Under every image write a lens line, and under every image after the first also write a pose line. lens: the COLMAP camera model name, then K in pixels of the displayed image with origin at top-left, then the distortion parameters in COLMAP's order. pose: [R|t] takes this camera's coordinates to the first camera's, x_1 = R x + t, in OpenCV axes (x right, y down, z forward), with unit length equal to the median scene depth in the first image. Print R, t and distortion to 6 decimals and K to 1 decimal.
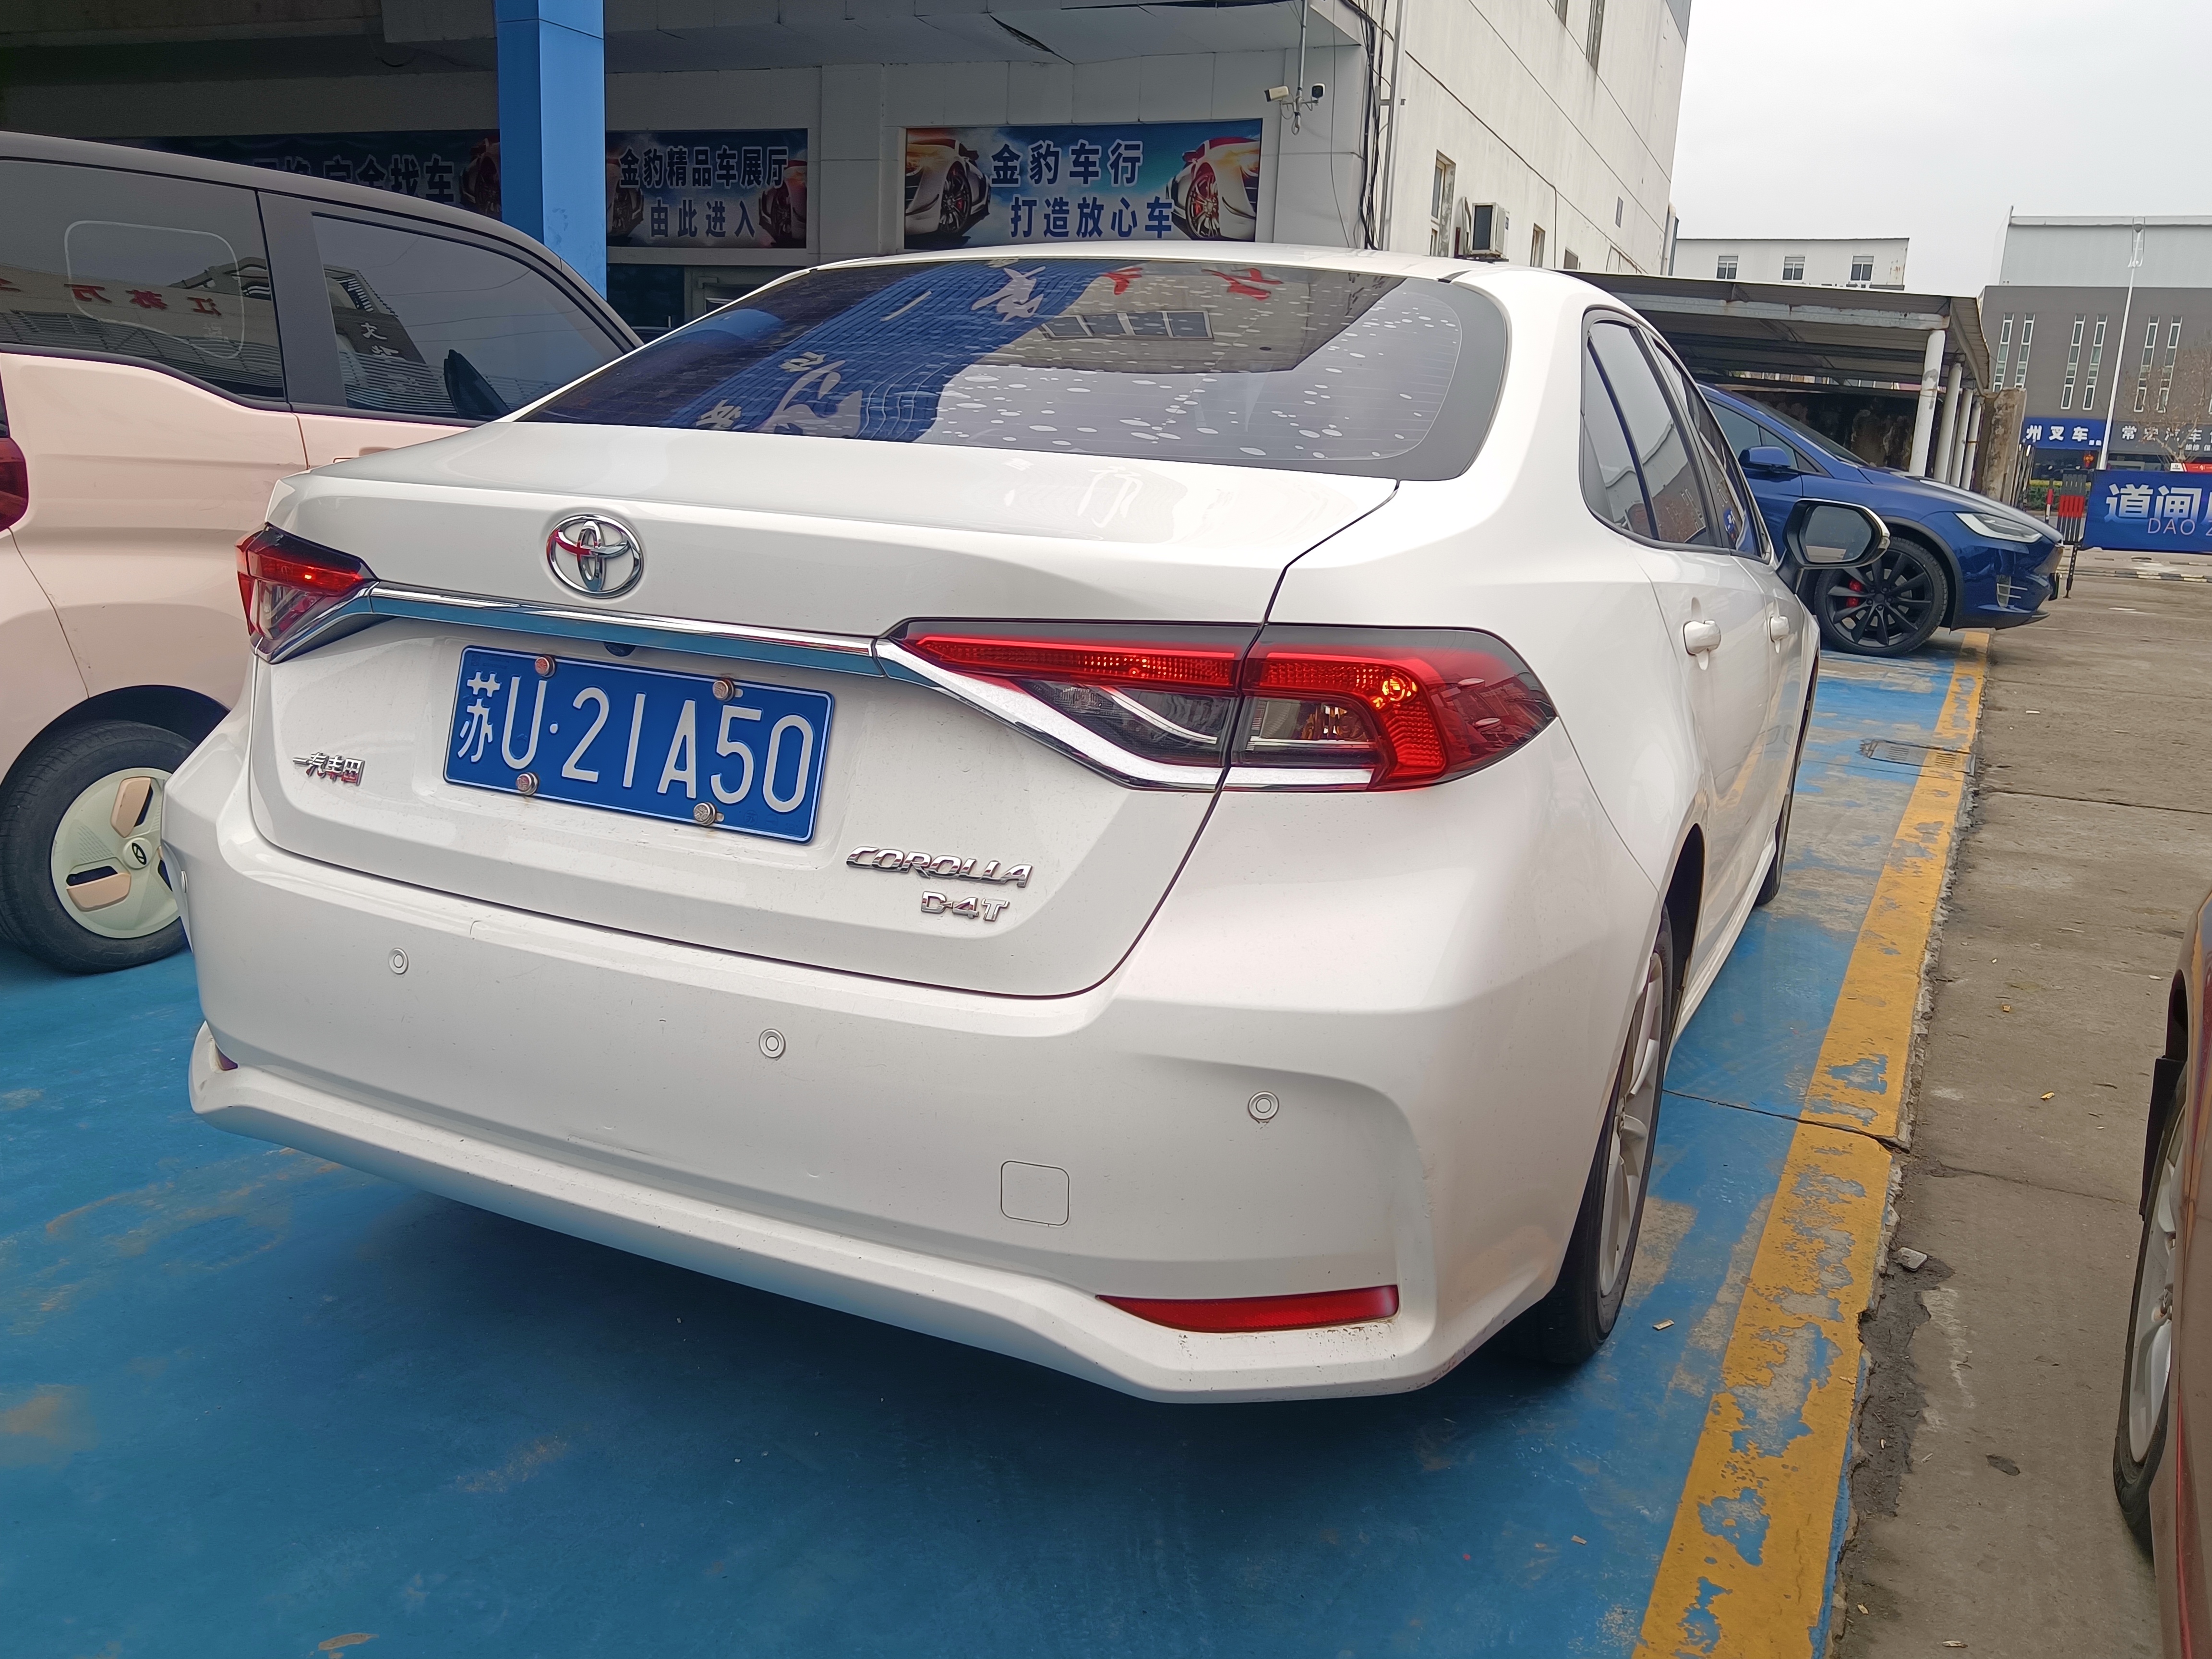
lens RADIAL K [[1787.0, 0, 1108.1], [0, 1787.0, 826.4], [0, 0, 1]] dist [0.033869, -0.027136]
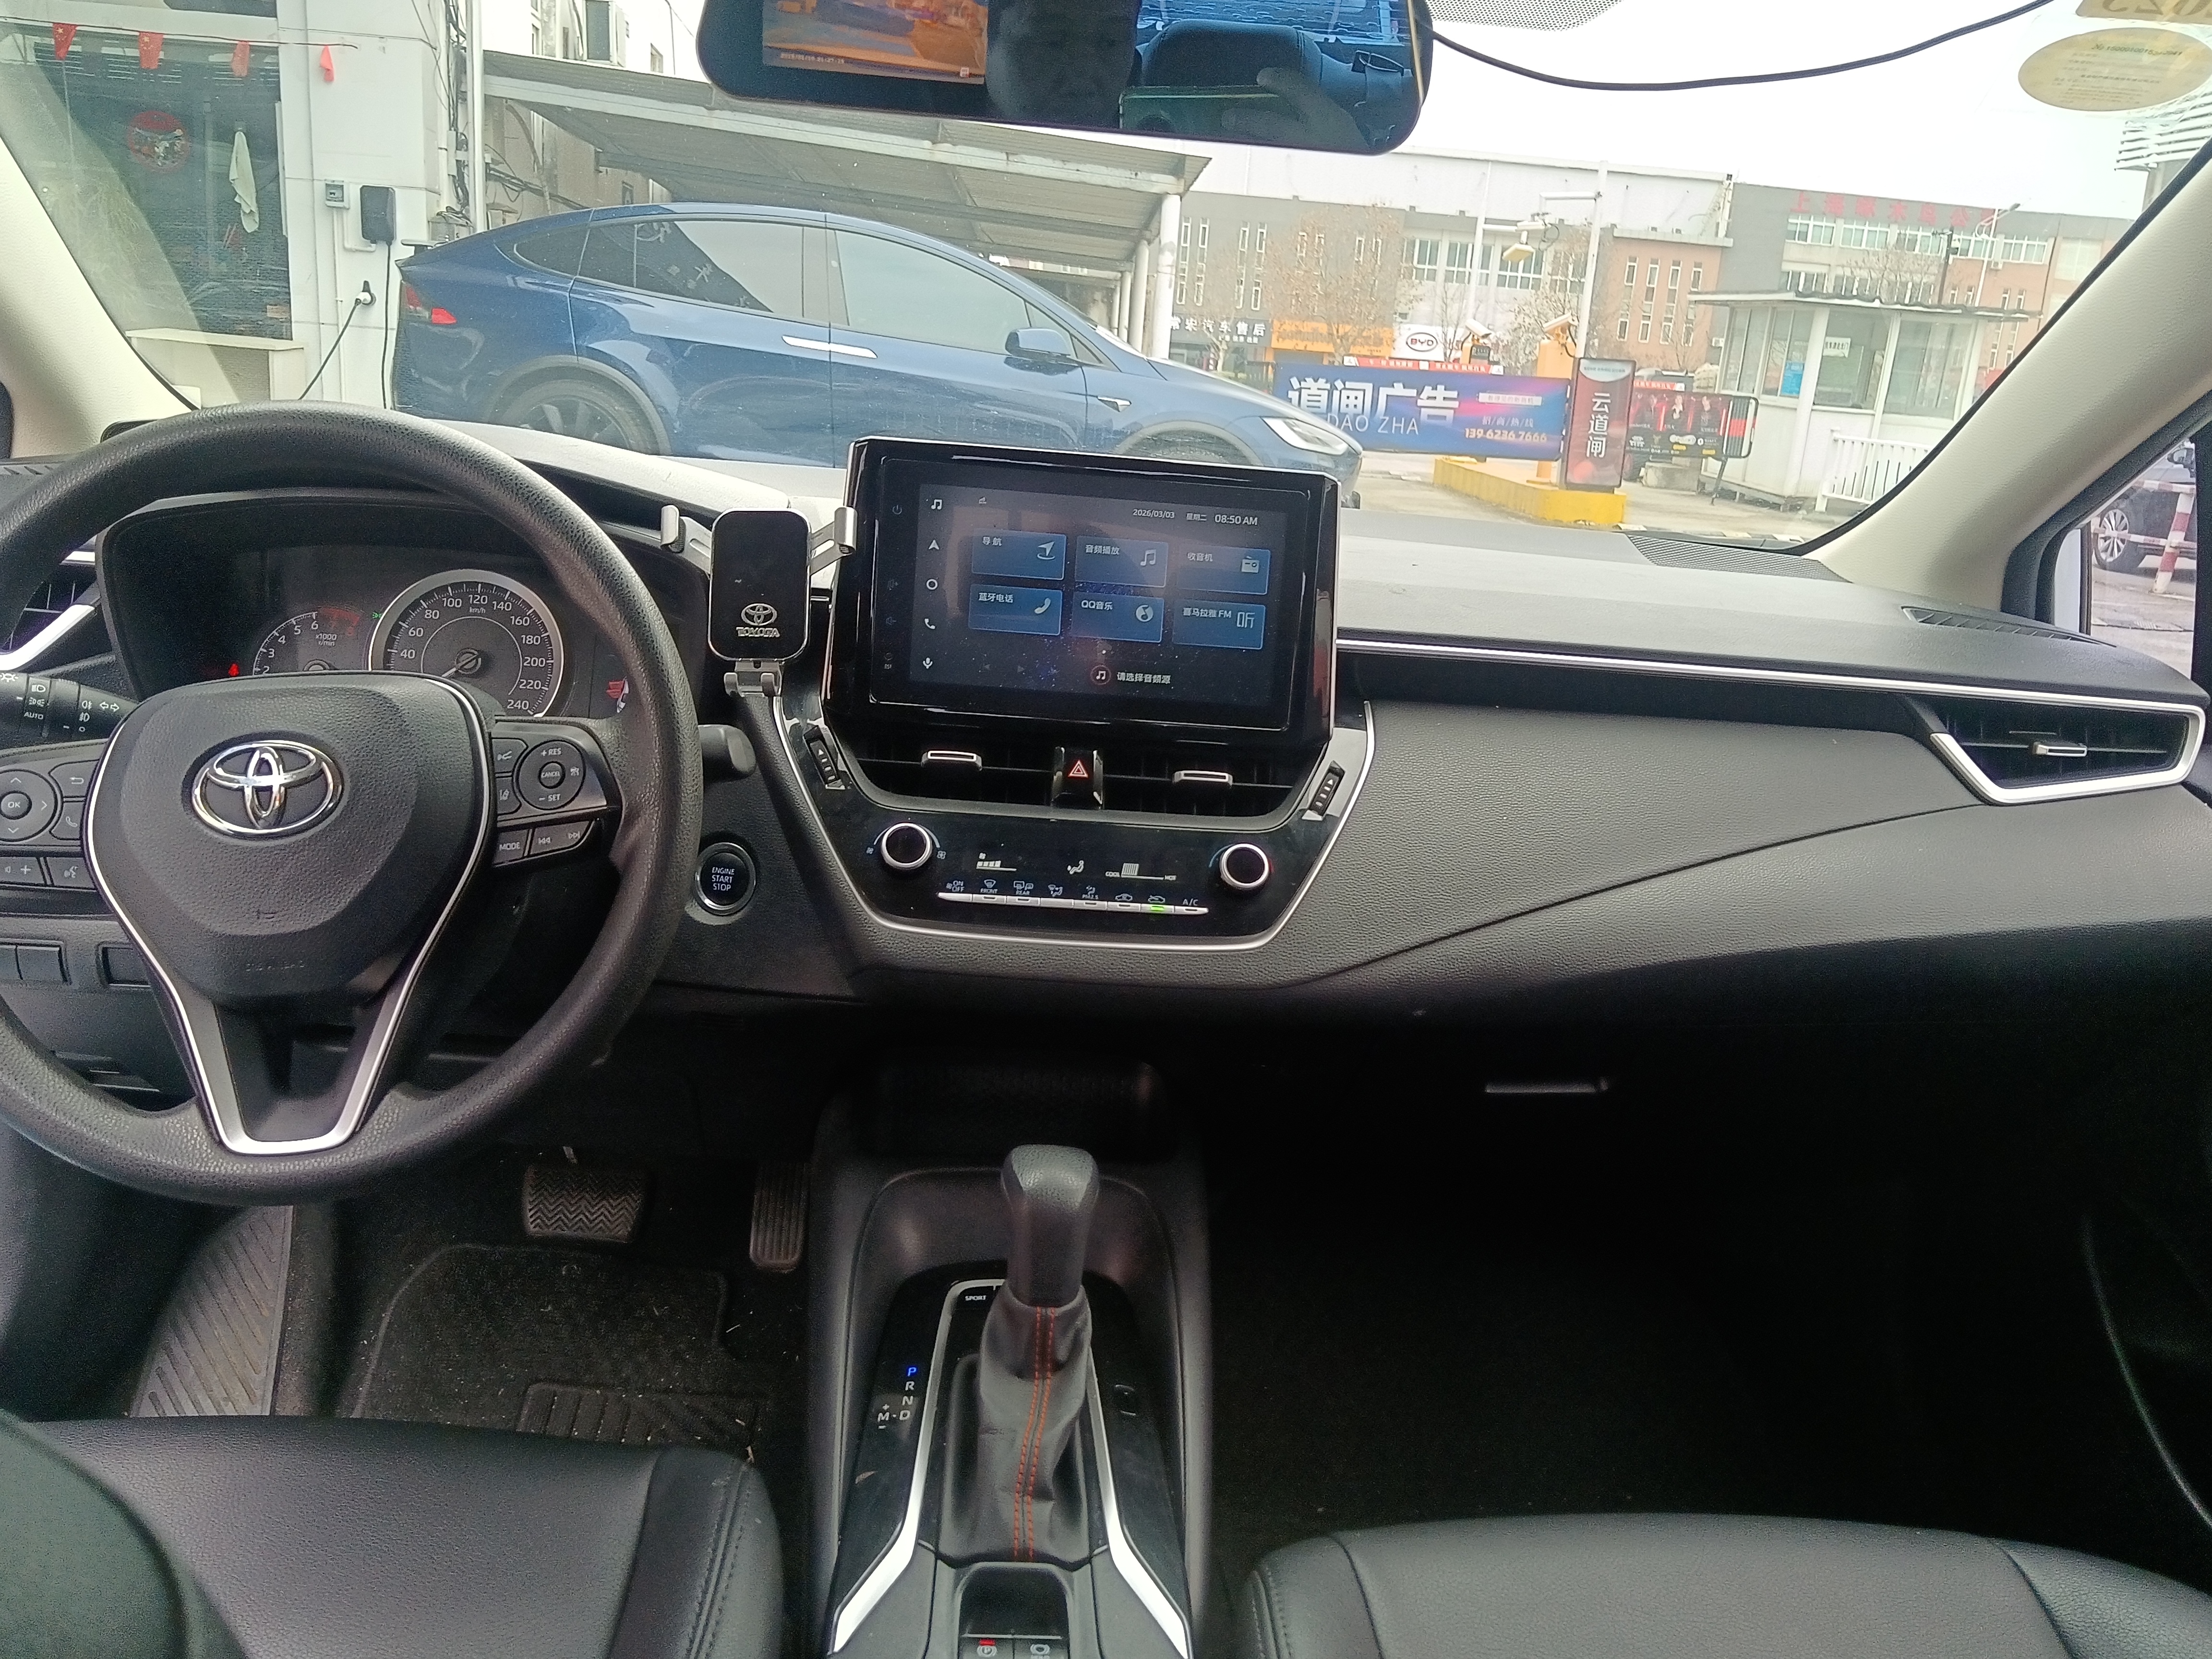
lens RADIAL K [[1787.0, 0, 1102.6], [0, 1787.0, 833.2], [0, 0, 1]] dist [0.033869, -0.027136]
pose [[0.884205, -0.100871, 0.456078, 0.008562], [0.067427, 0.993741, 0.089066, -0.040959], [-0.462207, -0.048001, 0.885472, 0.193767]]
